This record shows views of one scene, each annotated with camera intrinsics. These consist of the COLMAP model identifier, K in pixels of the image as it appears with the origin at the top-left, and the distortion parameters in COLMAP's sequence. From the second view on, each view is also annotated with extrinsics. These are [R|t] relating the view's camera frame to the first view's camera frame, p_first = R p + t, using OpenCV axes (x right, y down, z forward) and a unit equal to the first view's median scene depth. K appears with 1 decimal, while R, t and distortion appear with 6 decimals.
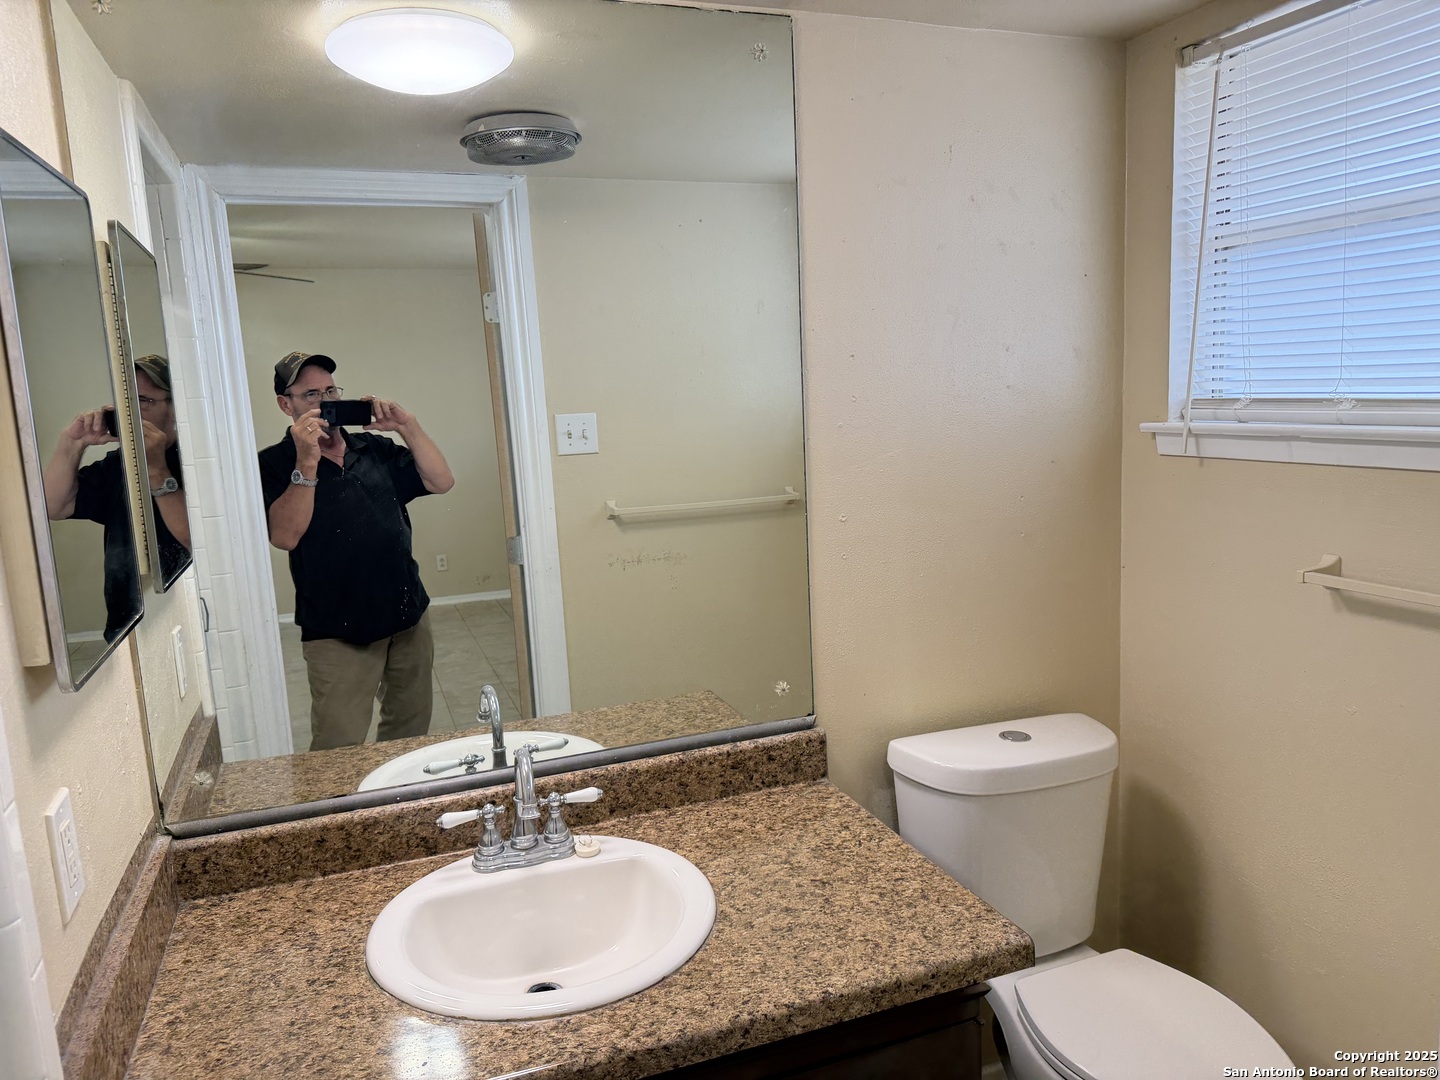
lens RADIAL K [[1019.5, 0, 711.5], [0, 1019.5, 532.8], [0, 0, 1]] dist [0.014768, -0.011710]
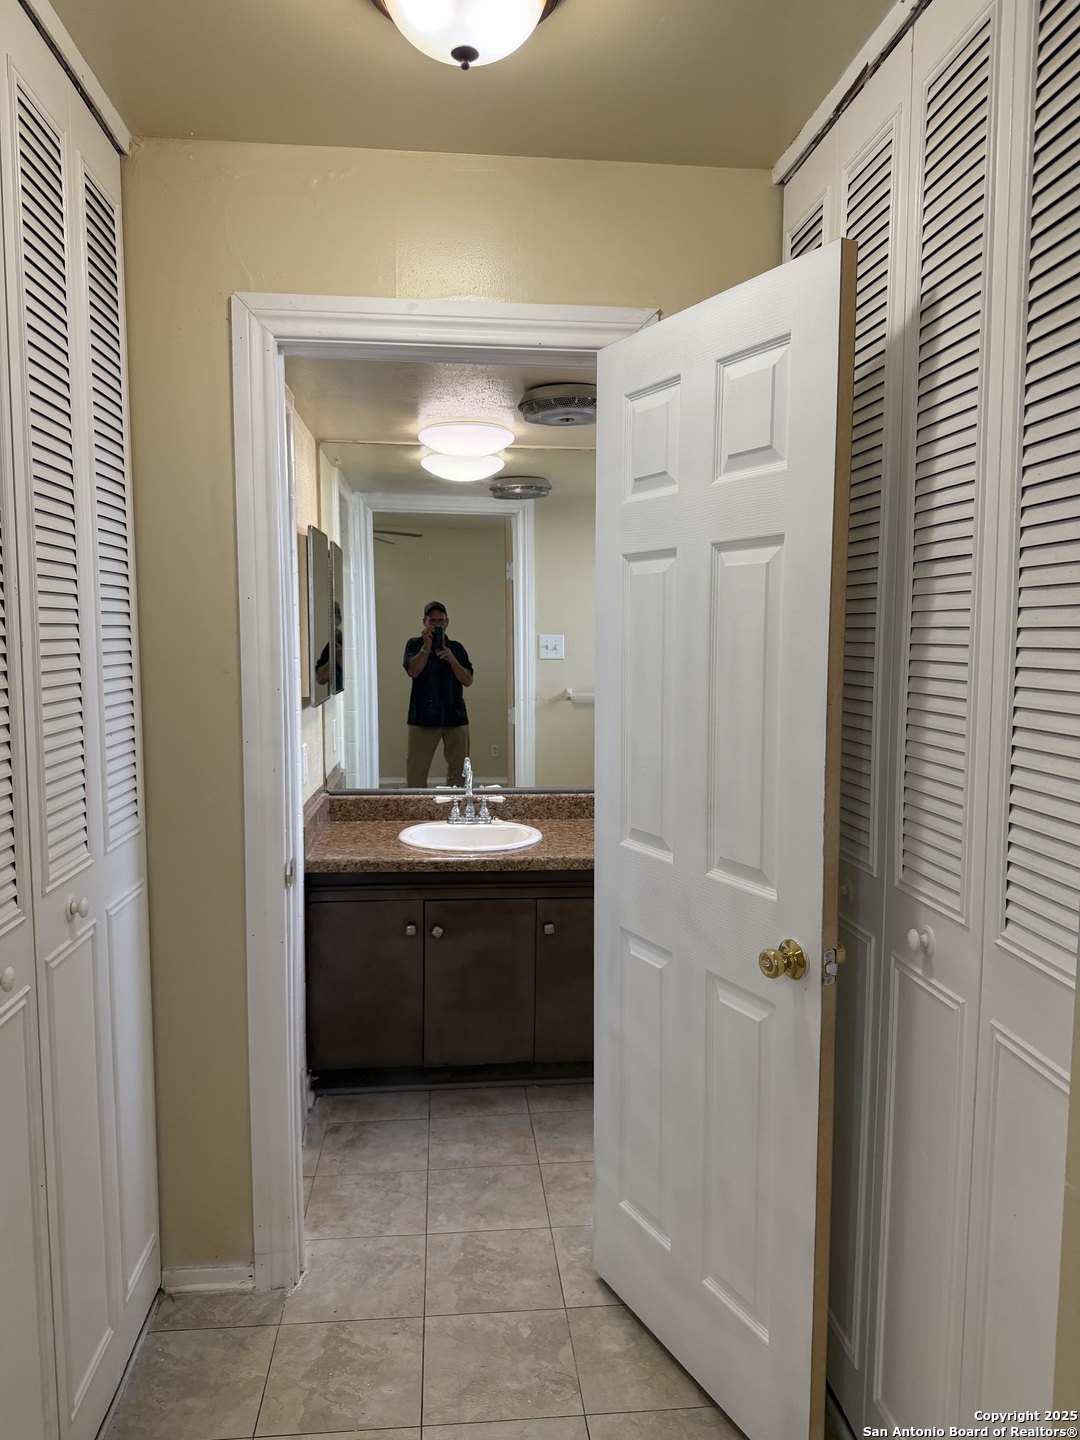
lens RADIAL K [[1019.5, 0, 545.5], [0, 1019.5, 723.5], [0, 0, 1]] dist [0.014768, -0.011710]
pose [[0.967677, 0.082800, -0.238212, 0.505991], [-0.093454, 0.995051, -0.033767, 0.161601], [0.234237, 0.054938, 0.970626, -1.179131]]
